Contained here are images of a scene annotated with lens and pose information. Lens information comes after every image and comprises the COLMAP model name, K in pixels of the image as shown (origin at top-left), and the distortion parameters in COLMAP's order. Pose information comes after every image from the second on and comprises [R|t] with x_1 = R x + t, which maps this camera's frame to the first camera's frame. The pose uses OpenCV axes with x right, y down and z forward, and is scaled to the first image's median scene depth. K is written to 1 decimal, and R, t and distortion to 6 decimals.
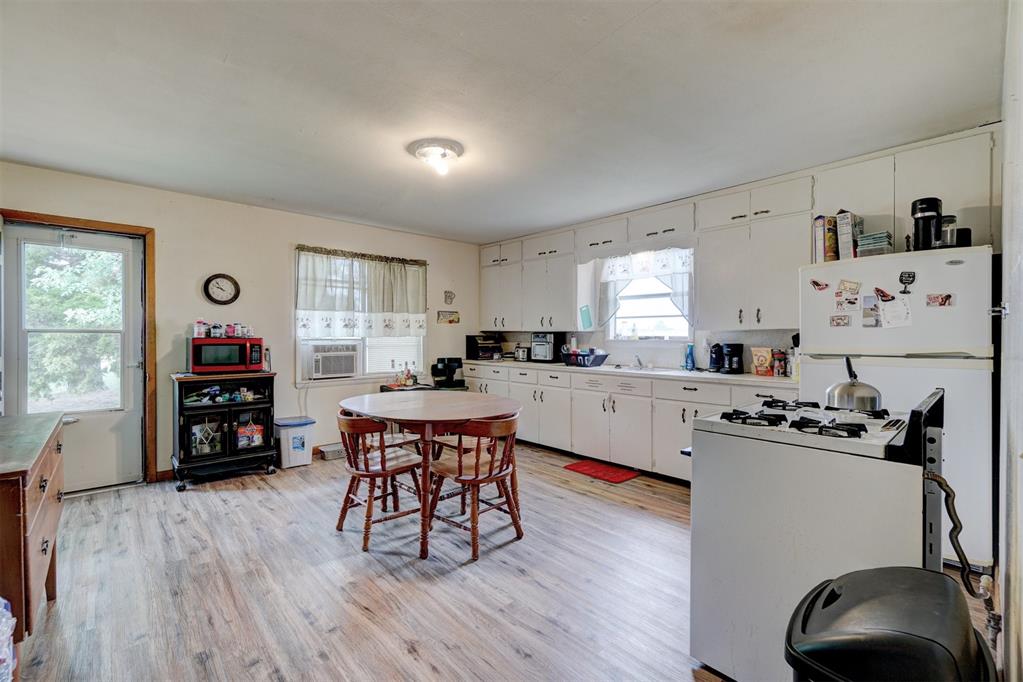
lens RADIAL K [[441.2, 0, 505.9], [0, 441.2, 339.9], [0, 0, 1]] dist [-0.011101, 0.004628]
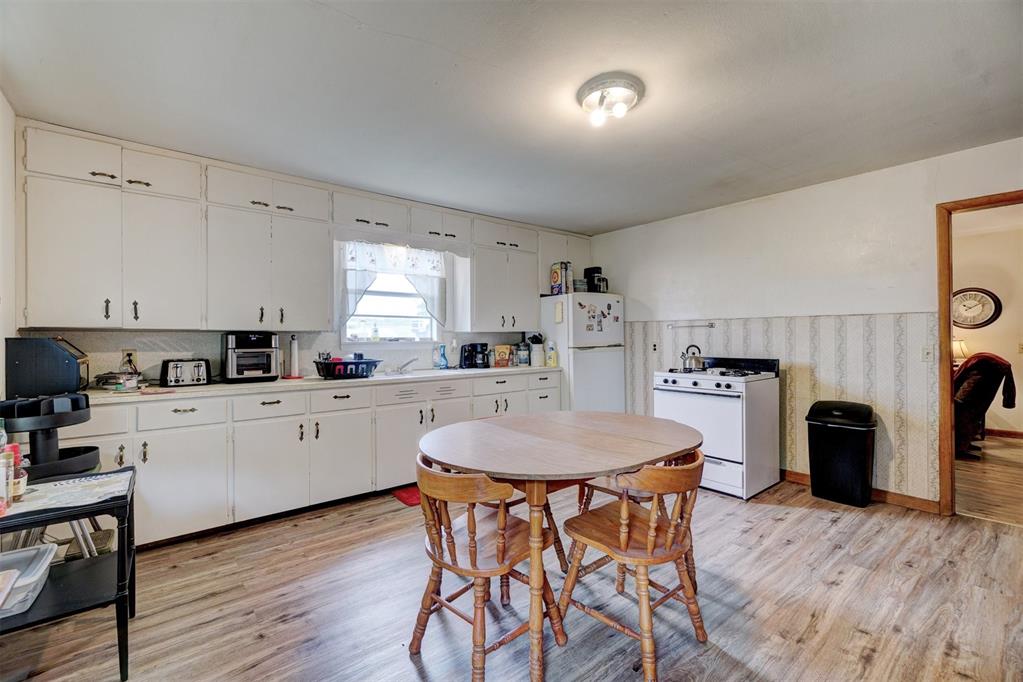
lens RADIAL K [[441.2, 0, 512.2], [0, 441.2, 335.9], [0, 0, 1]] dist [-0.011101, 0.004628]
pose [[0.052172, 0.001766, 0.998637, -0.687708], [0.015156, 0.999882, -0.002560, -0.006933], [-0.998523, 0.015268, 0.052139, 0.835826]]
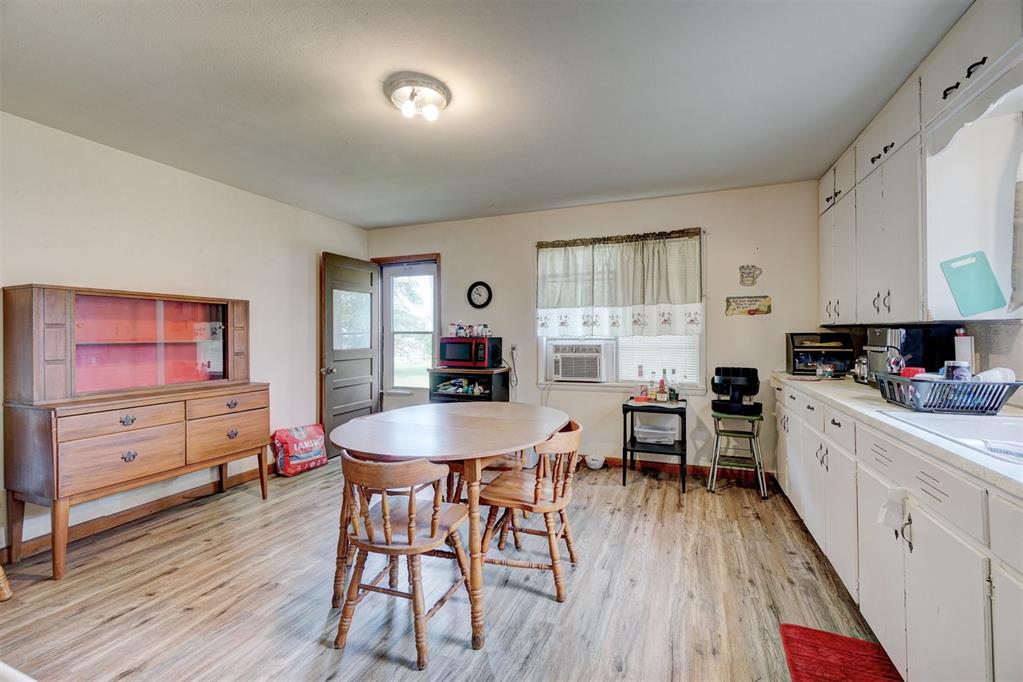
lens RADIAL K [[441.2, 0, 512.4], [0, 441.2, 334.6], [0, 0, 1]] dist [-0.011101, 0.004628]
pose [[0.443085, -0.006108, -0.896459, 0.443766], [-0.004611, 0.999948, -0.009092, -0.001672], [0.896468, 0.008162, 0.443034, 0.595105]]
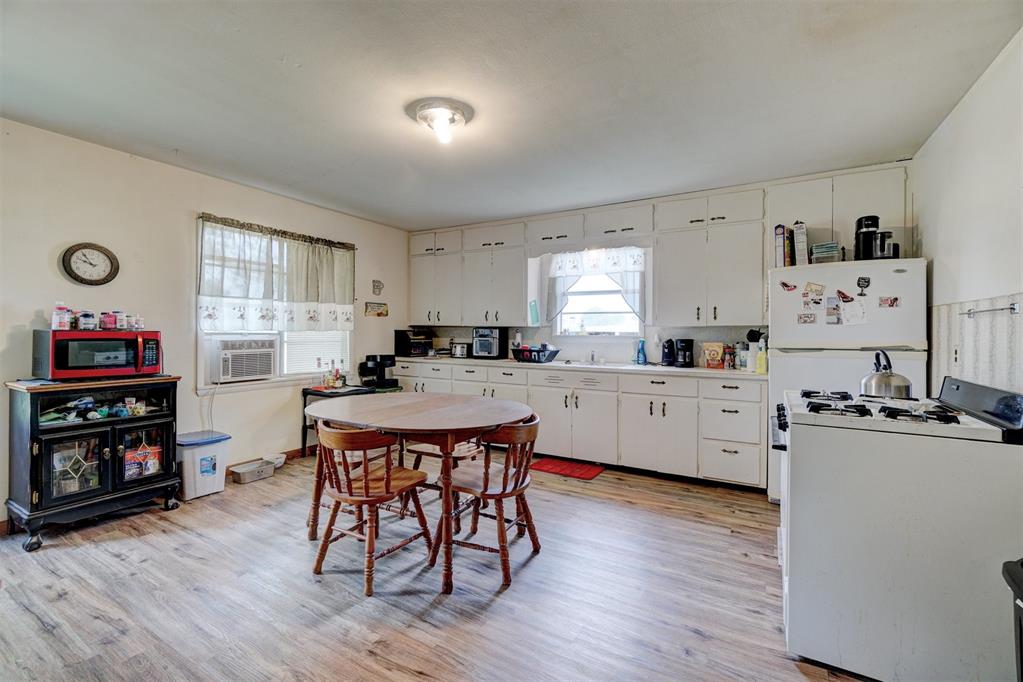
lens RADIAL K [[441.2, 0, 507.9], [0, 441.2, 334.7], [0, 0, 1]] dist [-0.011101, 0.004628]
pose [[0.954702, 0.004072, 0.297536, -0.211414], [-0.002994, 0.999987, -0.004078, 0.003317], [-0.297549, 0.003002, 0.954702, 0.103472]]
